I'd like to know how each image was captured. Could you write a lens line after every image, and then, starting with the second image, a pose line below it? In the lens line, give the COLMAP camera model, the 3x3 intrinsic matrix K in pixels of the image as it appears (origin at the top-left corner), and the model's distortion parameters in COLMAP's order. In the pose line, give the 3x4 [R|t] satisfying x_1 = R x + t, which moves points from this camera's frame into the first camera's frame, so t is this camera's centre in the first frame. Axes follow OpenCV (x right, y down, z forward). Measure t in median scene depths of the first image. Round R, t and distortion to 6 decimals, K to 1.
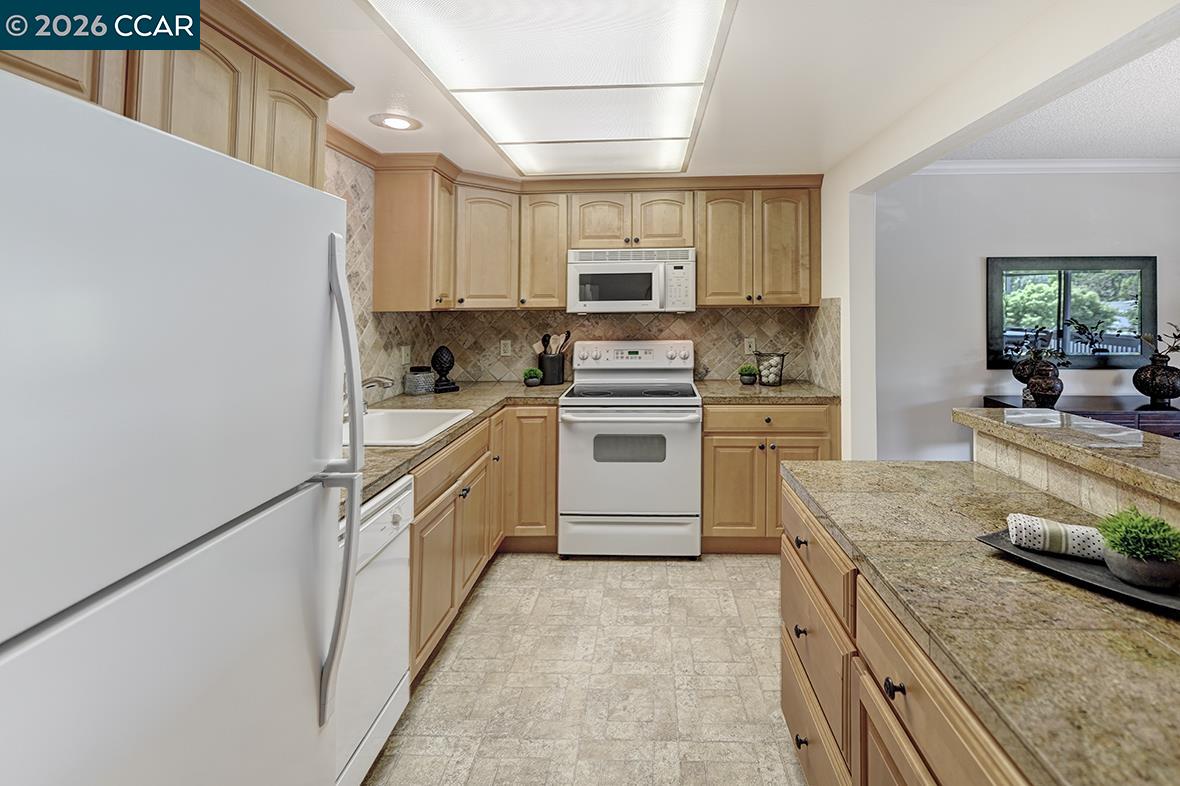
lens RADIAL K [[521.4, 0, 630.0], [0, 521.4, 286.6], [0, 0, 1]] dist [-0.012083, 0.000033]
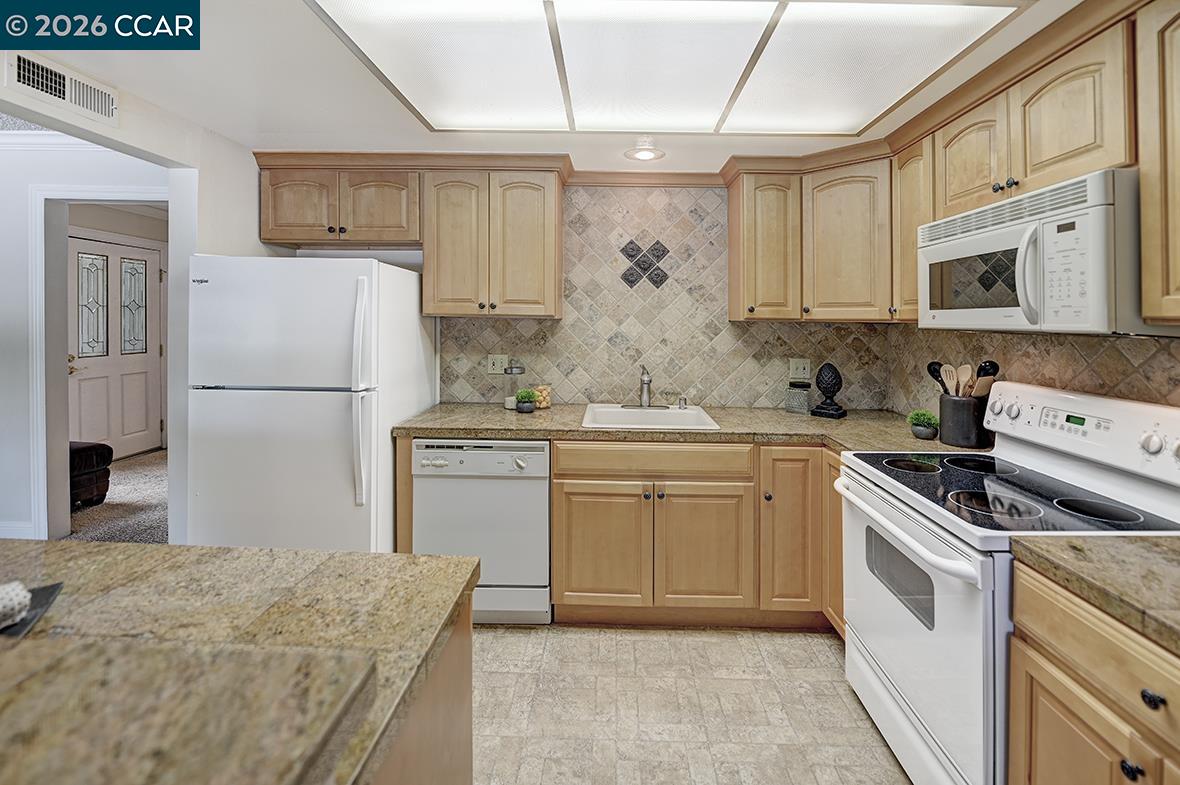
lens RADIAL K [[537.7, 0, 611.6], [0, 537.7, 314.6], [0, 0, 1]] dist [-0.009445, -0.001031]
pose [[0.013423, 0.001007, -0.999909, 0.508016], [0.026374, 0.999651, 0.001361, 0.023071], [0.999562, -0.026390, 0.013391, 0.622612]]
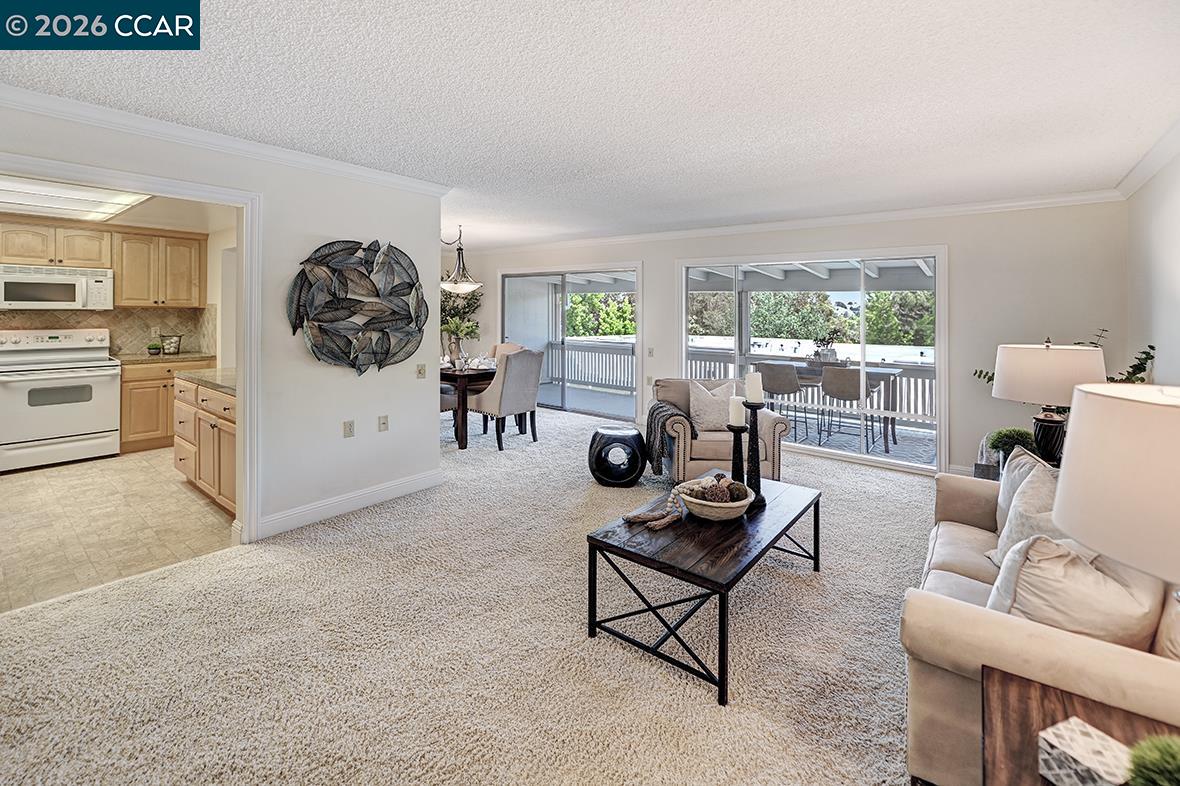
lens RADIAL K [[510.0, 0, 571.5], [0, 510.0, 328.4], [0, 0, 1]] dist [0.008682, -0.003158]
pose [[0.605349, -0.011441, 0.795878, -0.270227], [-0.046101, 0.997714, 0.049407, -0.036486], [-0.794624, -0.066599, 0.603438, -1.047872]]
